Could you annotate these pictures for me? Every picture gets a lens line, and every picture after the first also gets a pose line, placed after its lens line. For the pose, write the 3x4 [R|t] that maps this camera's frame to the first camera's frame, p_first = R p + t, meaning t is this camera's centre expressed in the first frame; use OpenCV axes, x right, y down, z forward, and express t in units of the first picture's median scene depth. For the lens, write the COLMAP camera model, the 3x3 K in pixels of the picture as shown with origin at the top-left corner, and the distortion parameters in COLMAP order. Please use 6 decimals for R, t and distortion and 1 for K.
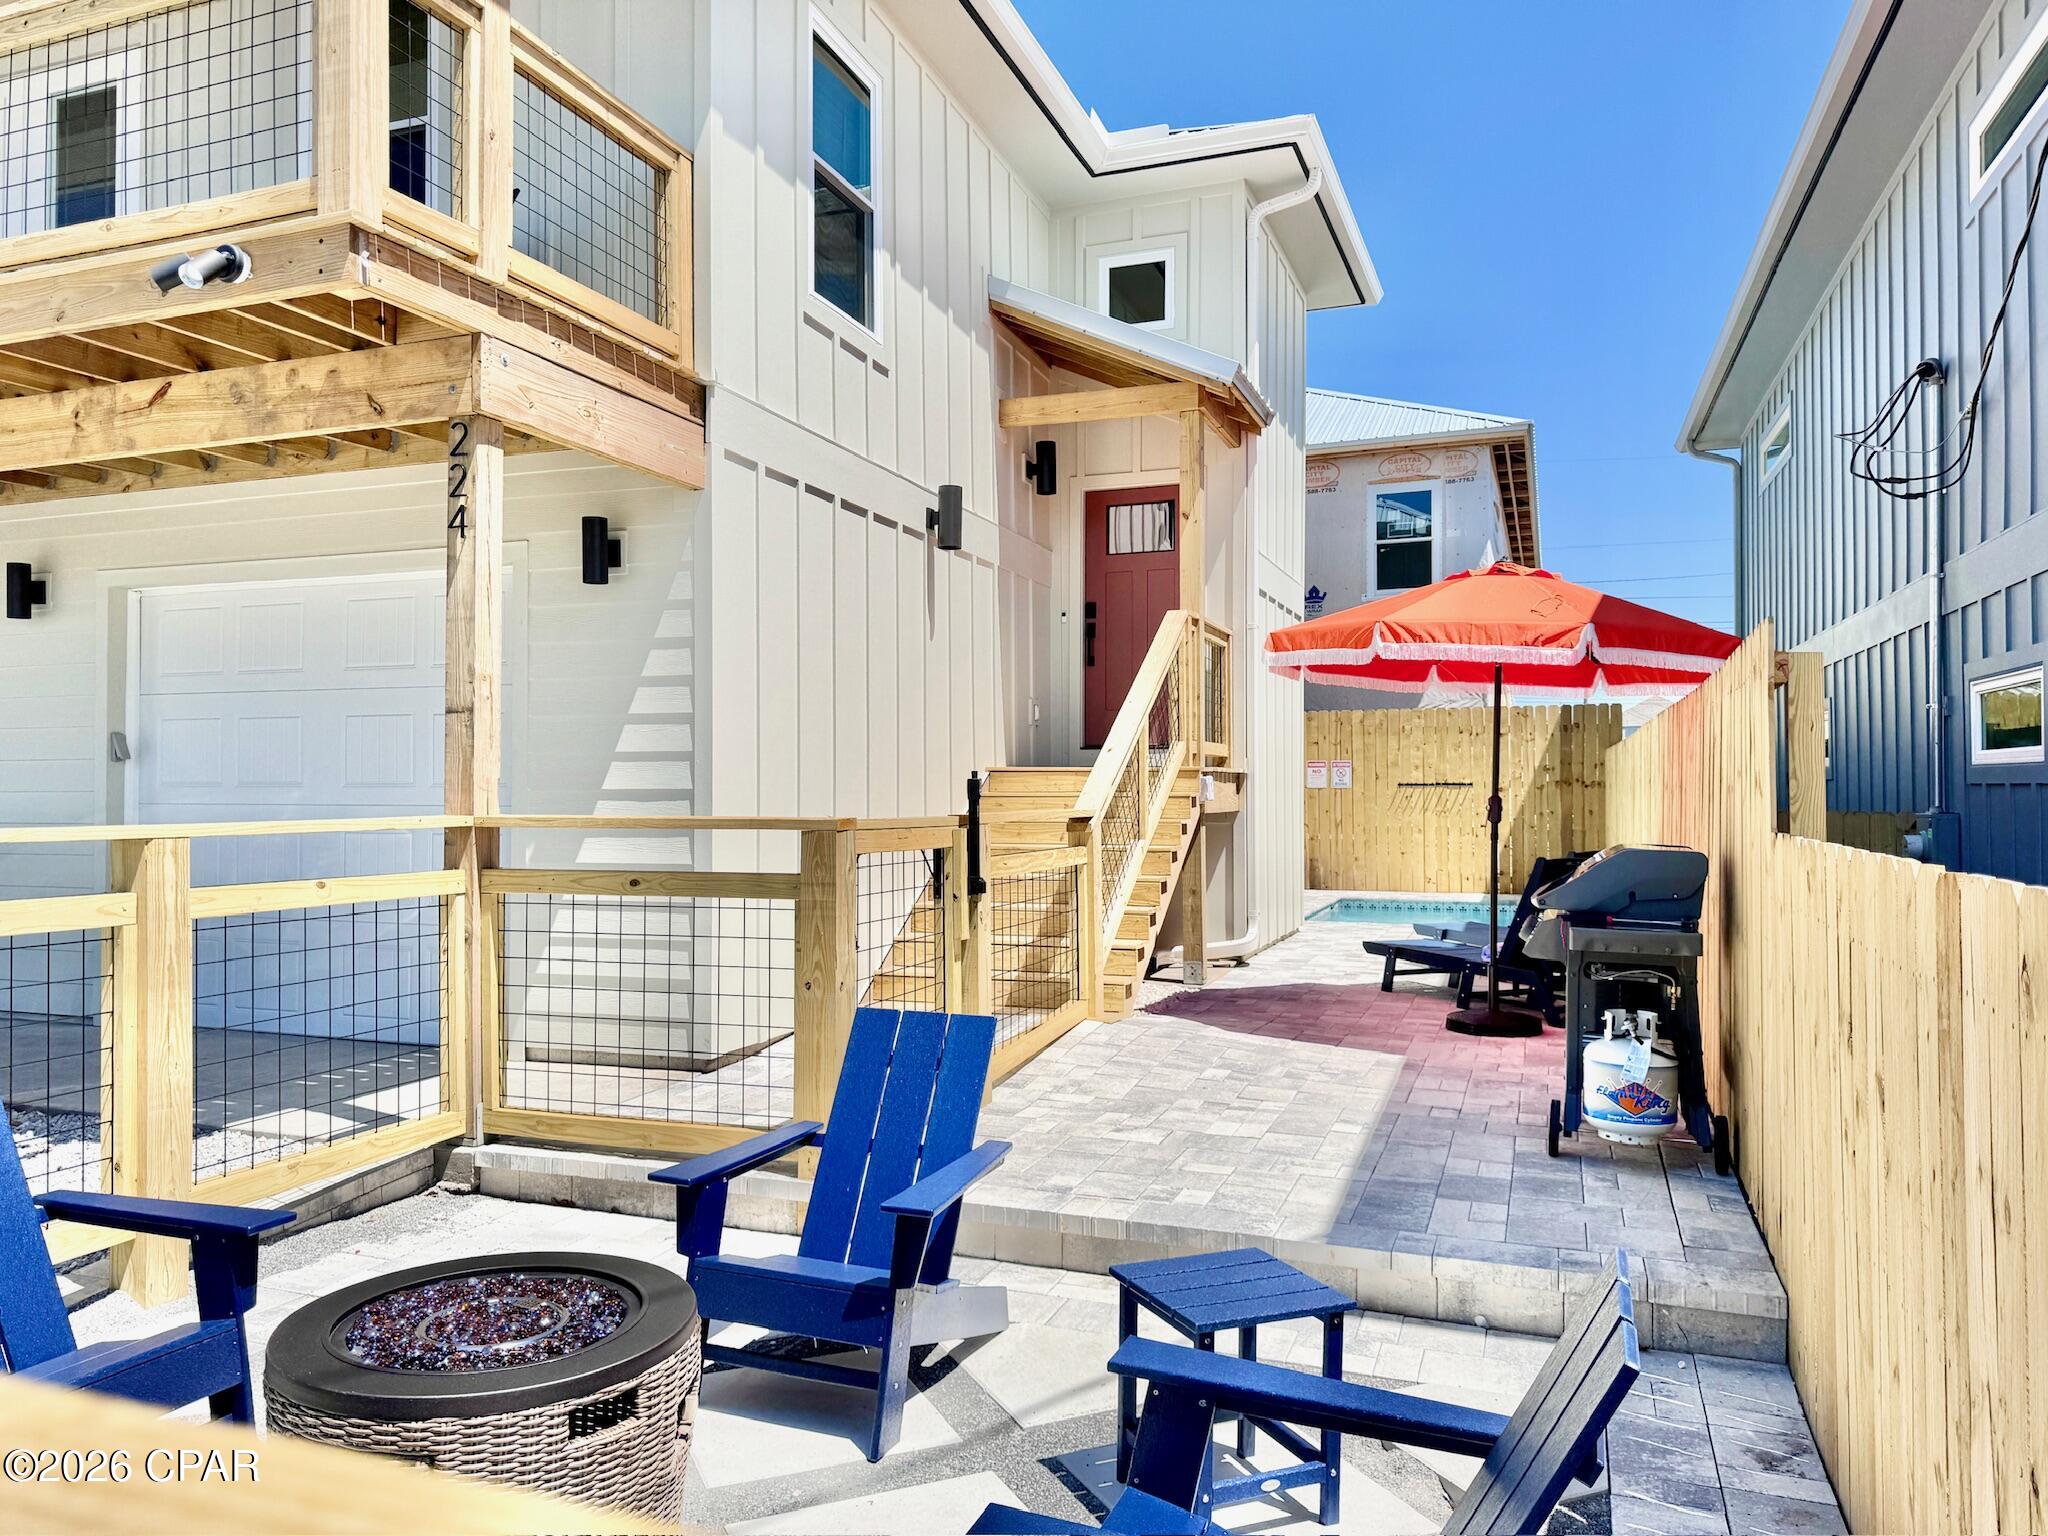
lens RADIAL K [[1459.2, 0, 1027.6], [0, 1459.2, 768.6], [0, 0, 1]] dist [0.051112, -0.061223]
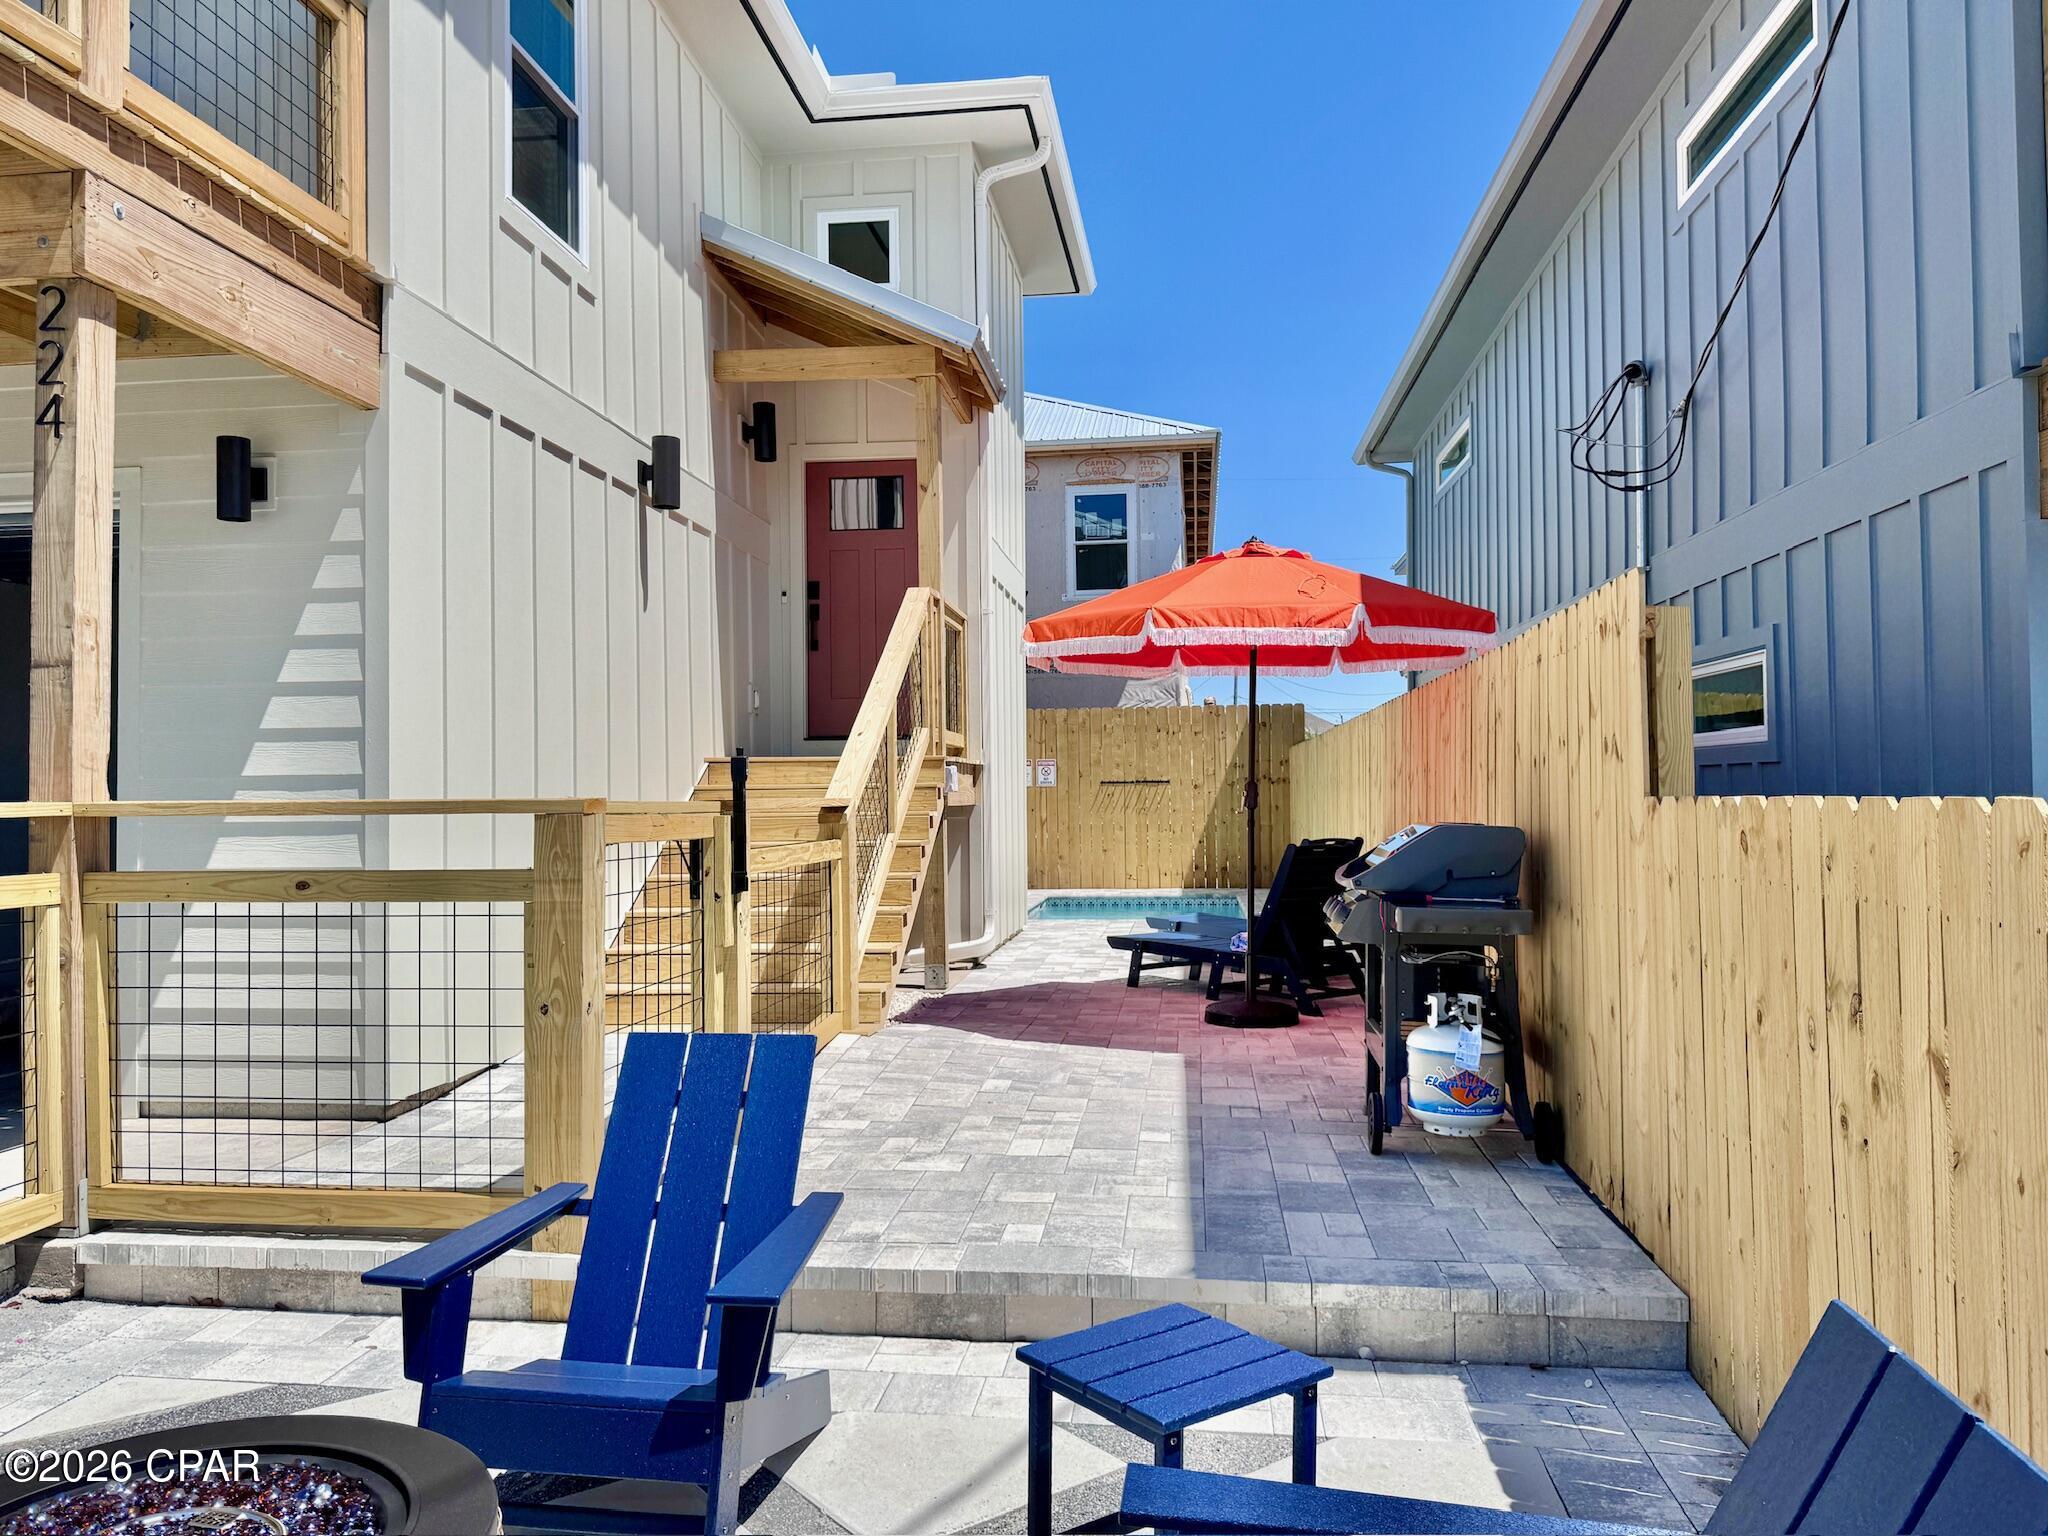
lens RADIAL K [[1459.2, 0, 1045.1], [0, 1459.2, 765.3], [0, 0, 1]] dist [0.051112, -0.061223]
pose [[0.972448, -0.004587, 0.233074, -0.051341], [0.006261, 0.999960, -0.006445, 0.016228], [-0.233035, 0.007727, 0.972438, 0.110122]]
